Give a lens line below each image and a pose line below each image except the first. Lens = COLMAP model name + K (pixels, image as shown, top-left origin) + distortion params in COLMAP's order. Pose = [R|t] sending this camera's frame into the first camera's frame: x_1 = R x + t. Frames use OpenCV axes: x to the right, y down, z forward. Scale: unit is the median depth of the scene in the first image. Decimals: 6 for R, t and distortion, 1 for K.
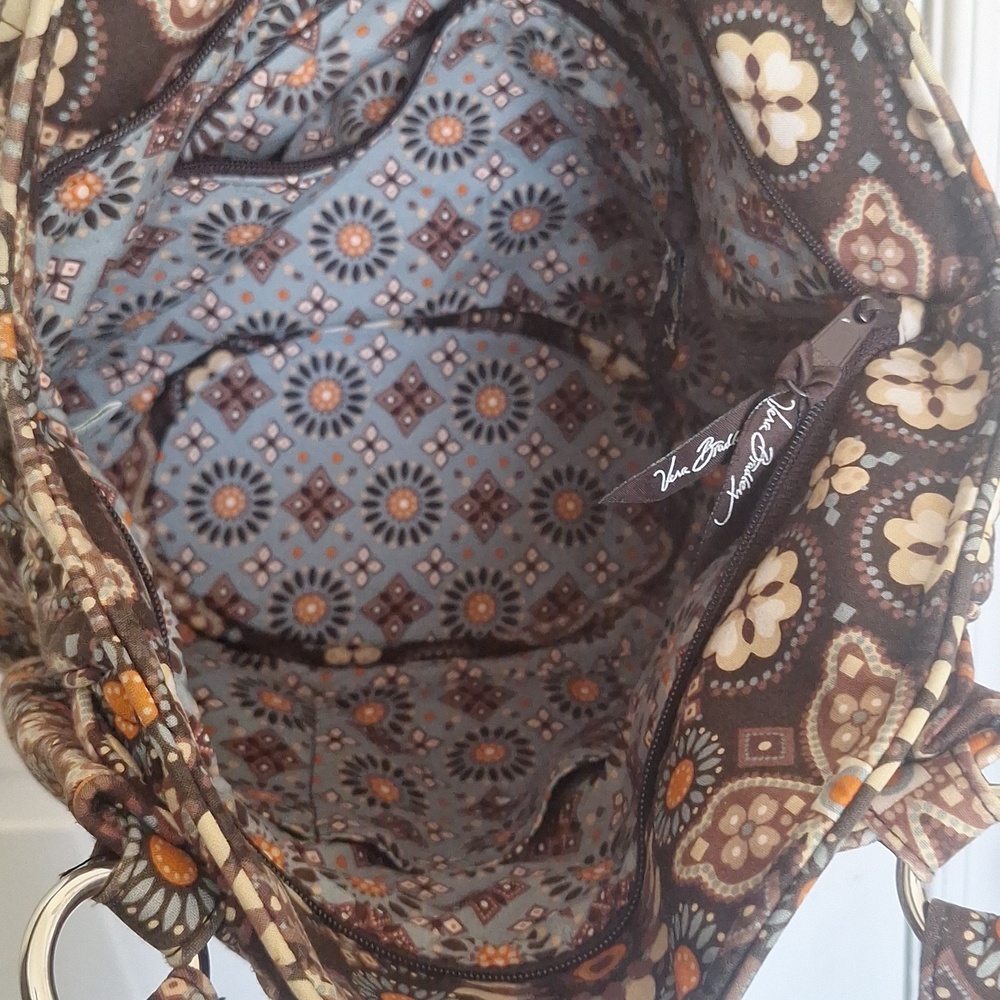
lens RADIAL K [[1533.8, 0, 500.0], [0, 1533.8, 500.0], [0, 0, 1]] dist [-0.007358, 0.025427]
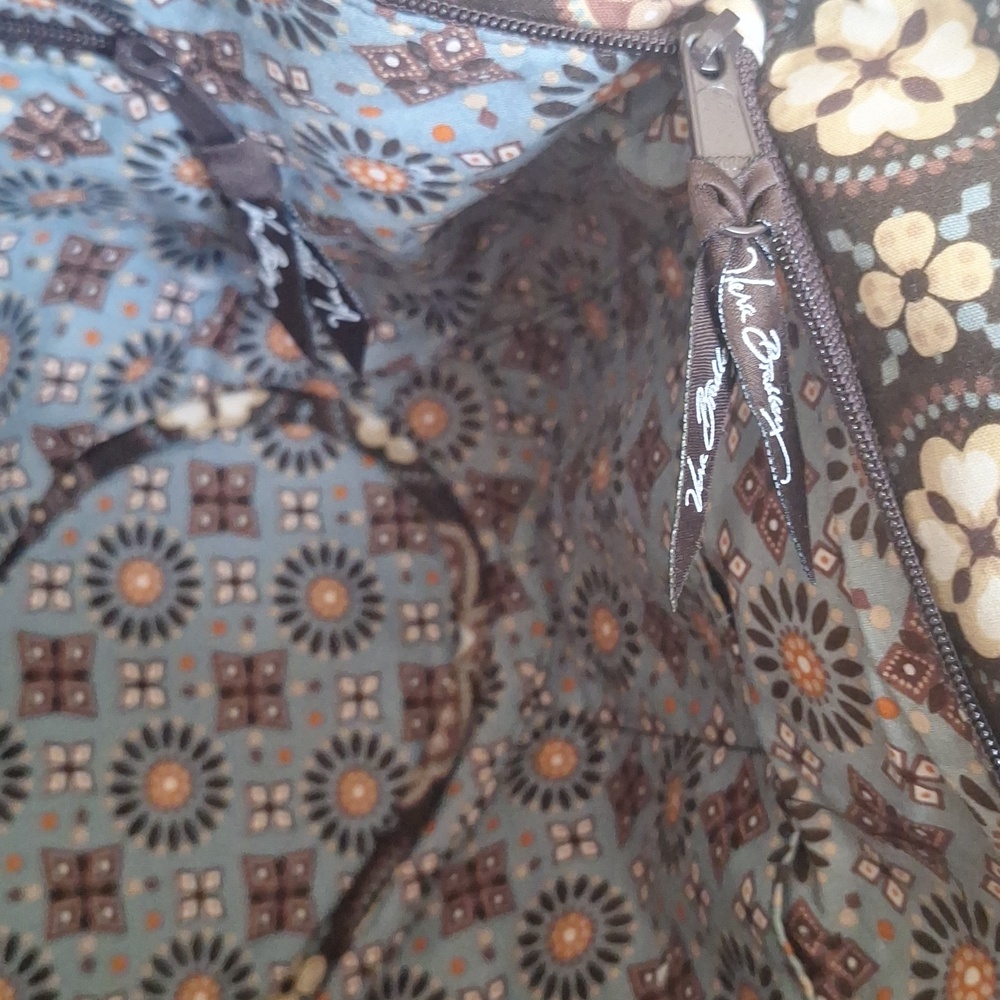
lens RADIAL K [[1561.2, 0, 500.0], [0, 1561.2, 500.0], [0, 0, 1]] dist [0.200324, -0.671846]
pose [[0.629725, -0.729480, 0.267031, -0.066790], [0.702251, 0.681544, 0.205770, -0.124796], [-0.332099, 0.057944, 0.941463, 0.305232]]
